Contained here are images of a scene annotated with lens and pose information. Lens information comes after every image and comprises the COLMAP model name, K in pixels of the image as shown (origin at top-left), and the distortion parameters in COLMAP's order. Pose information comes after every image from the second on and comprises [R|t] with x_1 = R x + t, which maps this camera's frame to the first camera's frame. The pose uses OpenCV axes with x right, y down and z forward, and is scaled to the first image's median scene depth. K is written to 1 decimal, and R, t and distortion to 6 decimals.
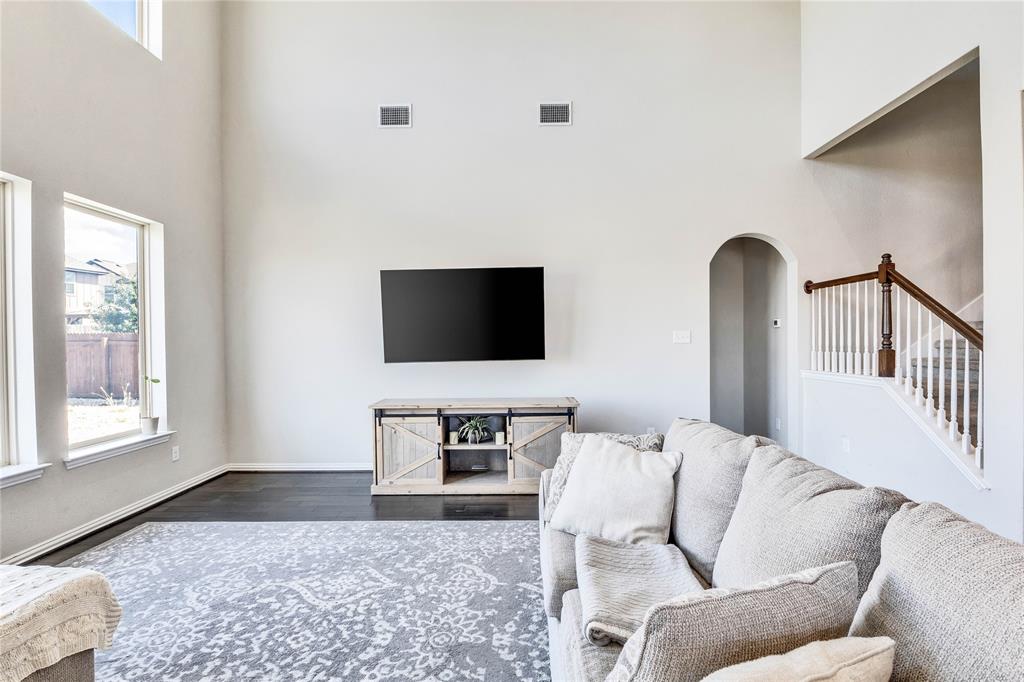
lens RADIAL K [[452.7, 0, 543.2], [0, 452.7, 341.9], [0, 0, 1]] dist [-0.010862, -0.002306]
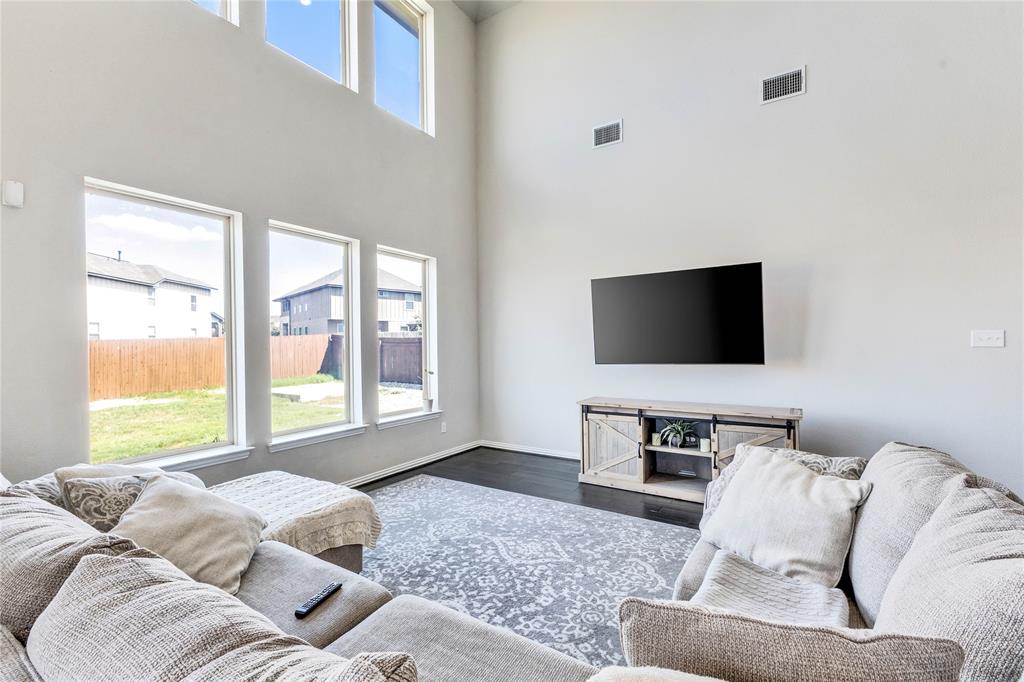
lens RADIAL K [[452.7, 0, 537.3], [0, 452.7, 343.2], [0, 0, 1]] dist [-0.010862, -0.002306]
pose [[0.846259, 0.000203, -0.532771, 0.190729], [-0.001077, 0.999999, -0.001330, -0.002770], [0.532770, 0.001699, 0.846258, 0.000435]]
